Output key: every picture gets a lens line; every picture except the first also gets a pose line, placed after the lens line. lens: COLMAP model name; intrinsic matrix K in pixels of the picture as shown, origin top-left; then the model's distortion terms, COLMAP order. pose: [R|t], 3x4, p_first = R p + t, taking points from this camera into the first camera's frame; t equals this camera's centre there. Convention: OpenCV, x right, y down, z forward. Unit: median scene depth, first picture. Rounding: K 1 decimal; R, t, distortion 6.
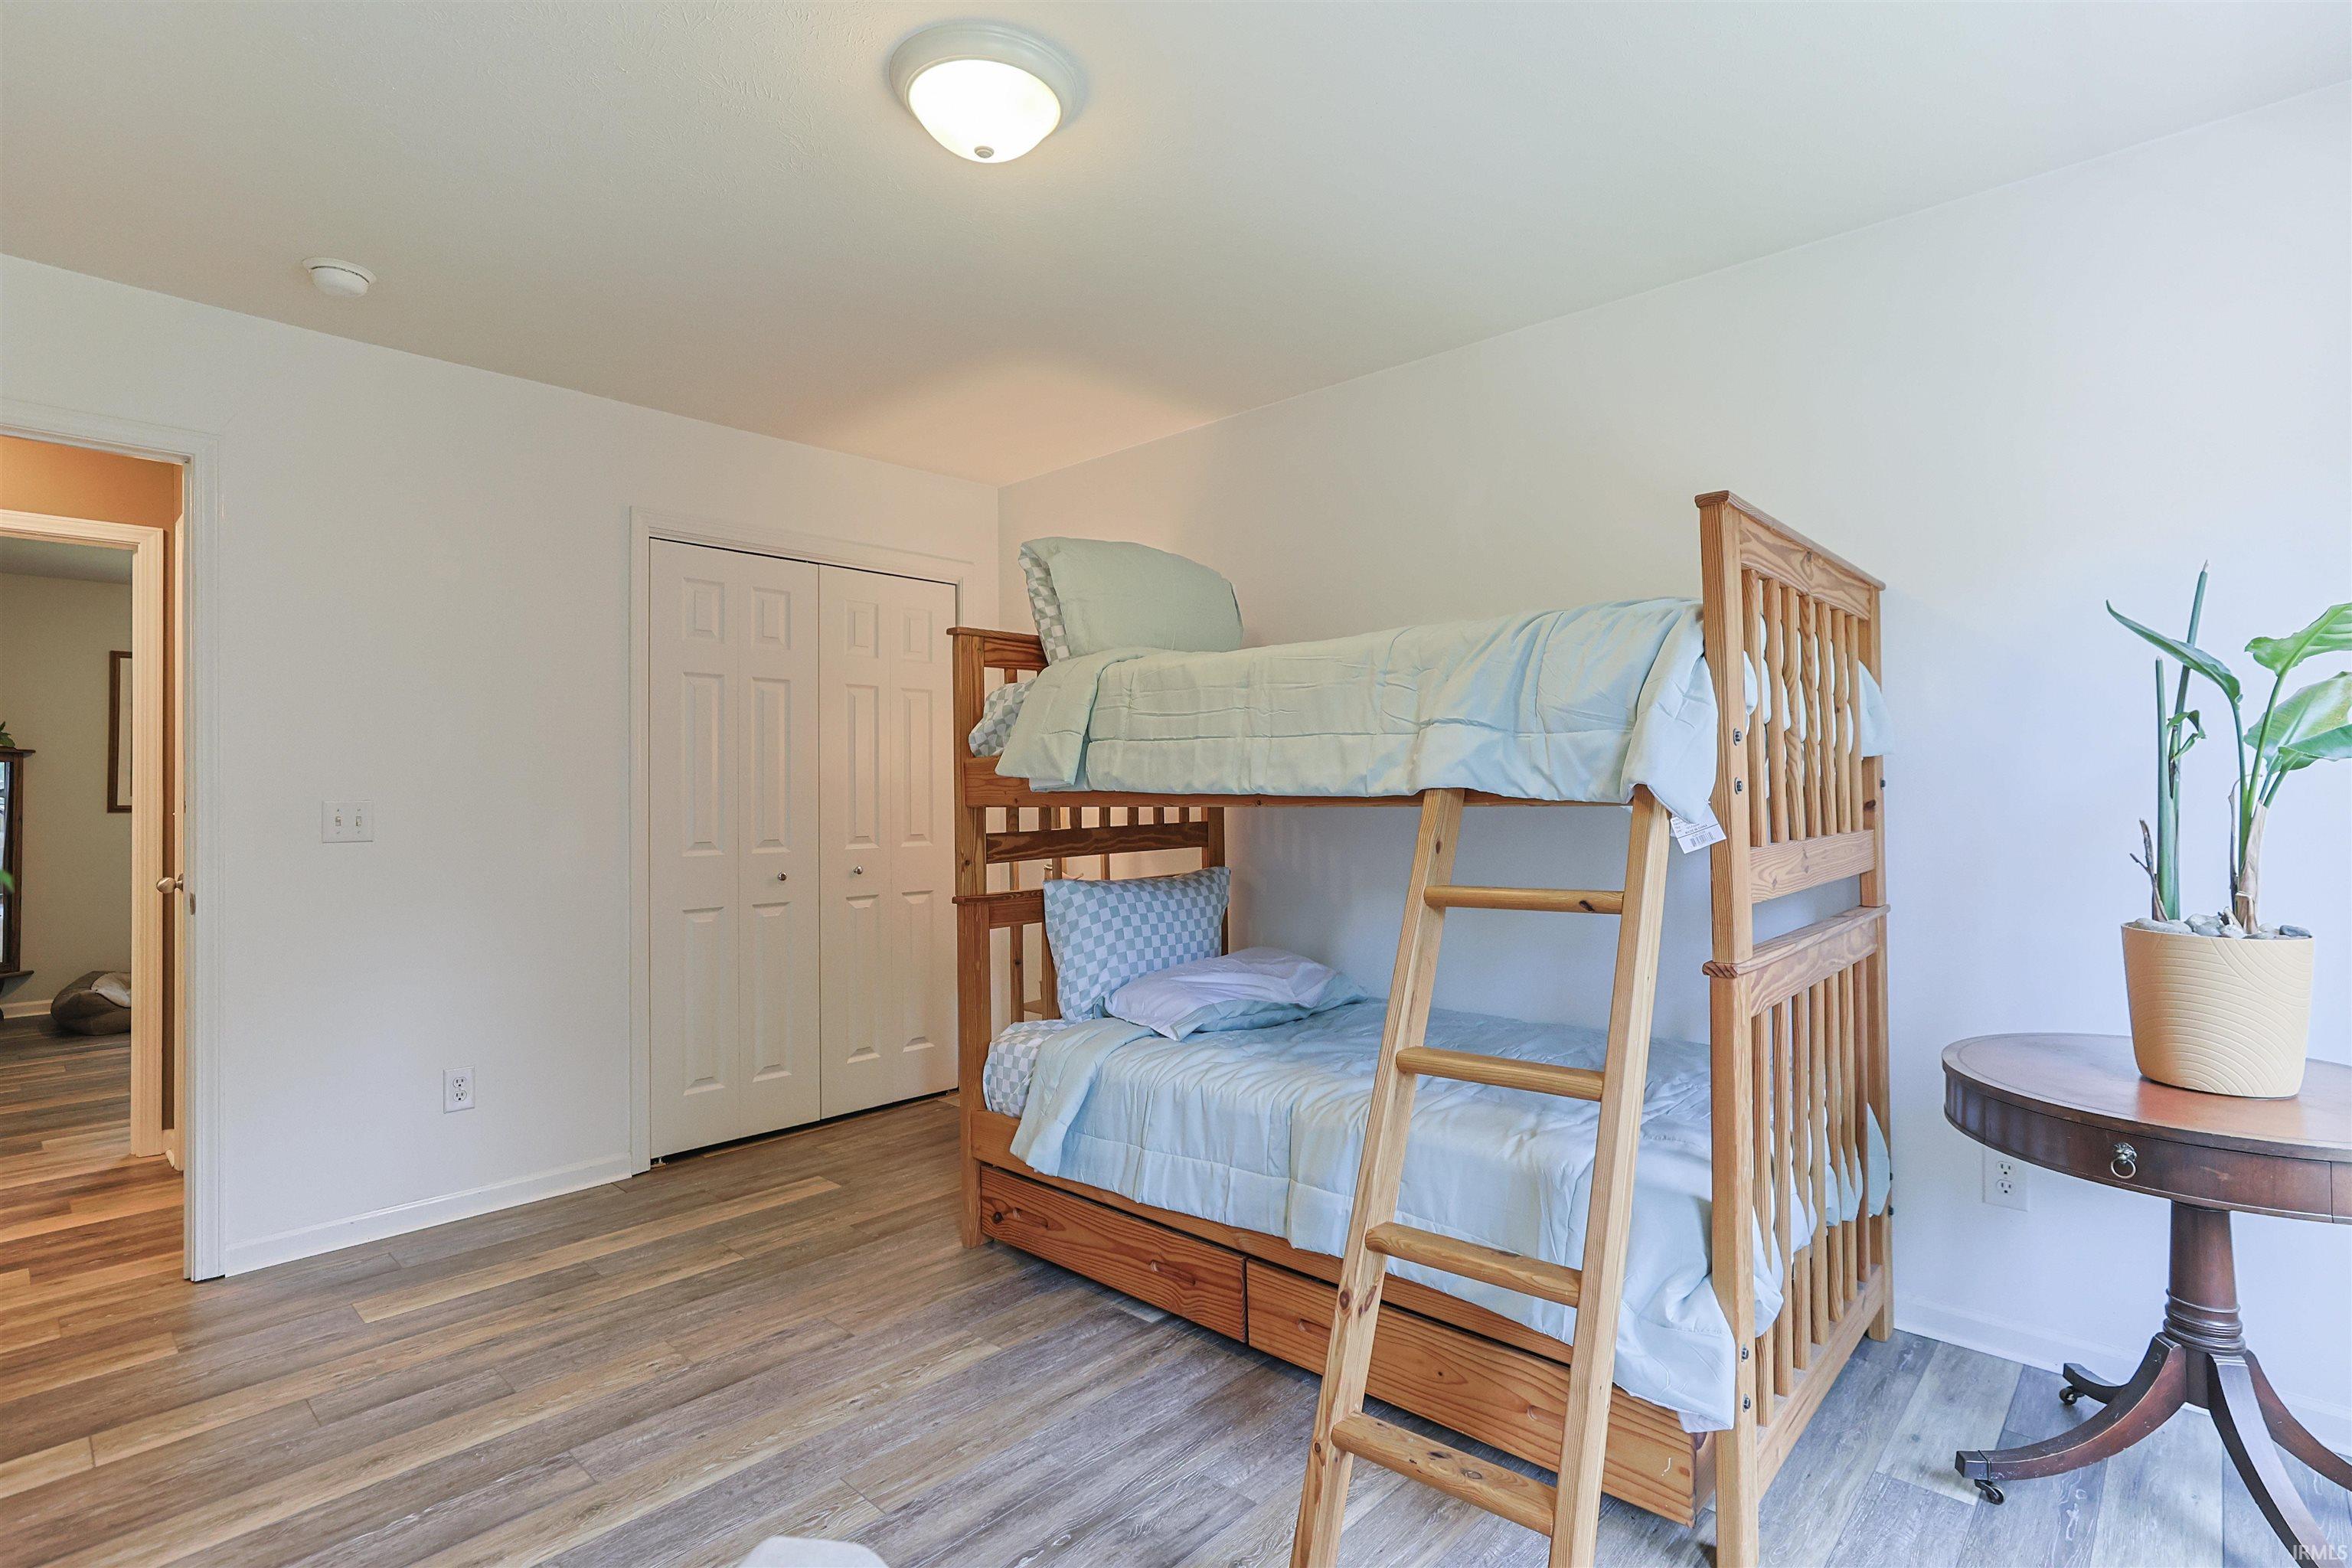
lens RADIAL K [[1136.0, 0, 1187.0], [0, 1136.0, 774.9], [0, 0, 1]] dist [-0.001493, 0.007808]
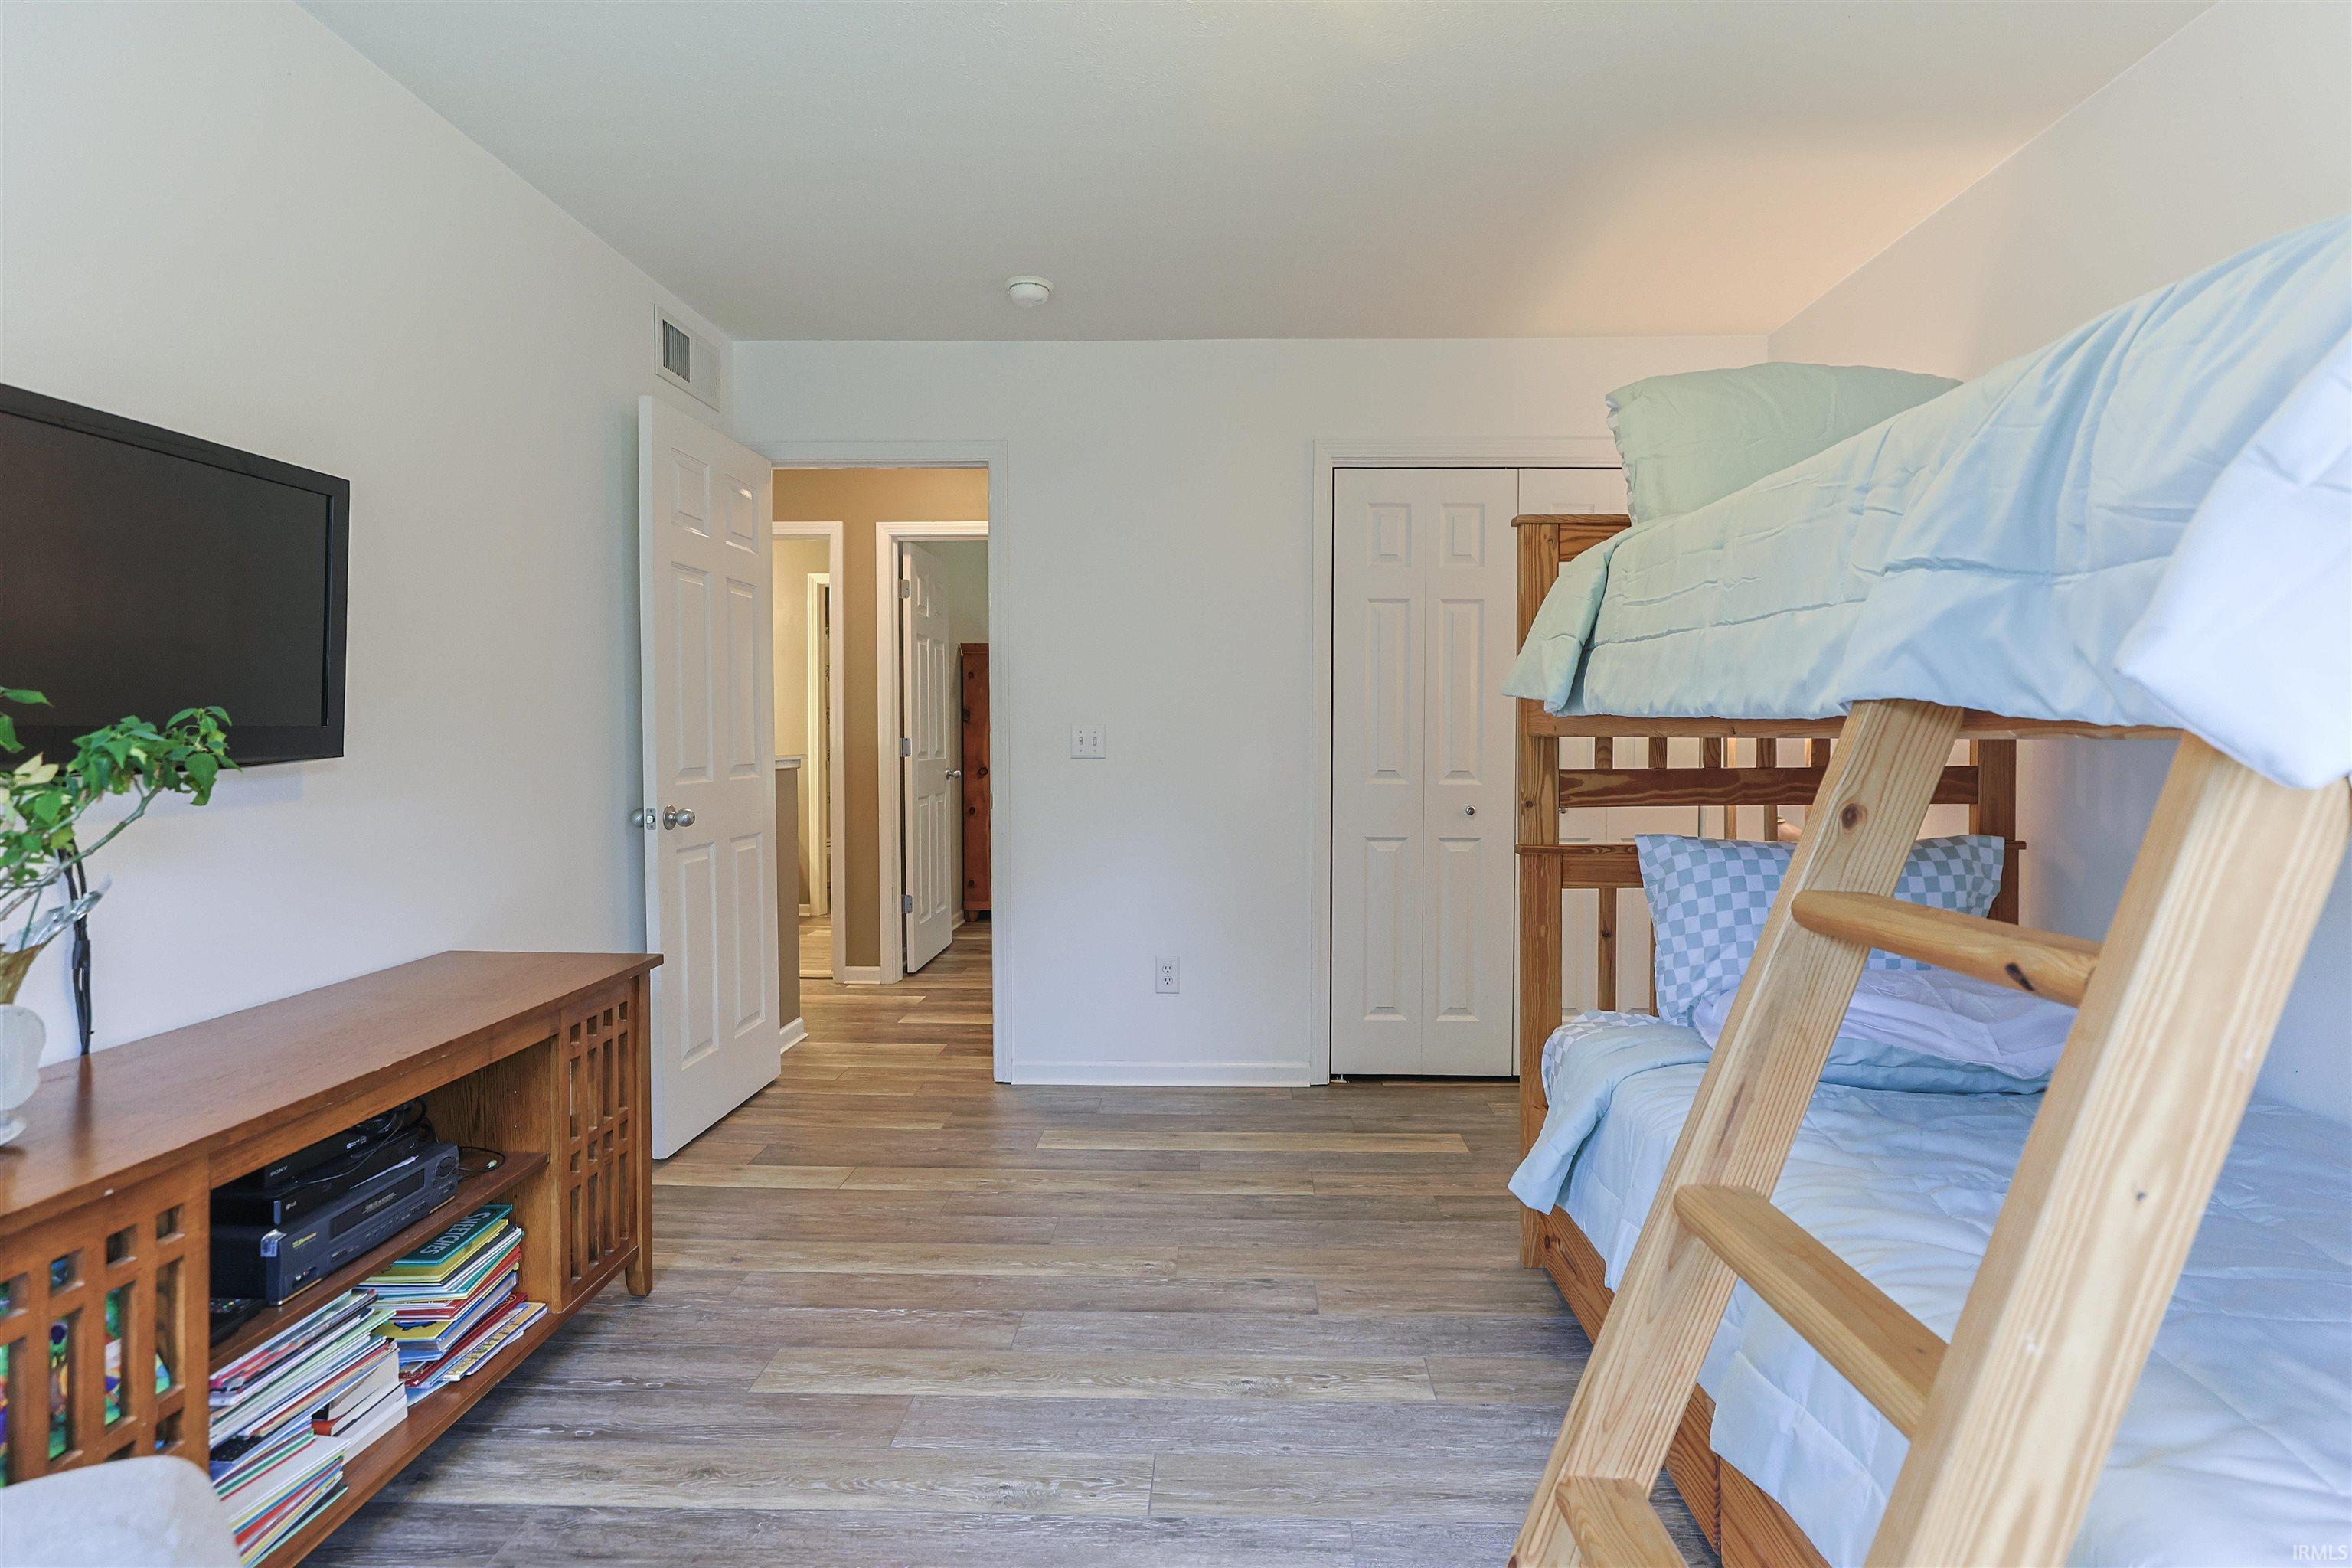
lens RADIAL K [[1136.0, 0, 1215.7], [0, 1136.0, 760.8], [0, 0, 1]] dist [-0.001493, 0.007808]
pose [[0.668840, 0.028754, -0.742850, 0.264704], [0.004242, 0.999088, 0.042492, 0.010299], [0.743395, -0.031571, 0.668108, 0.289210]]
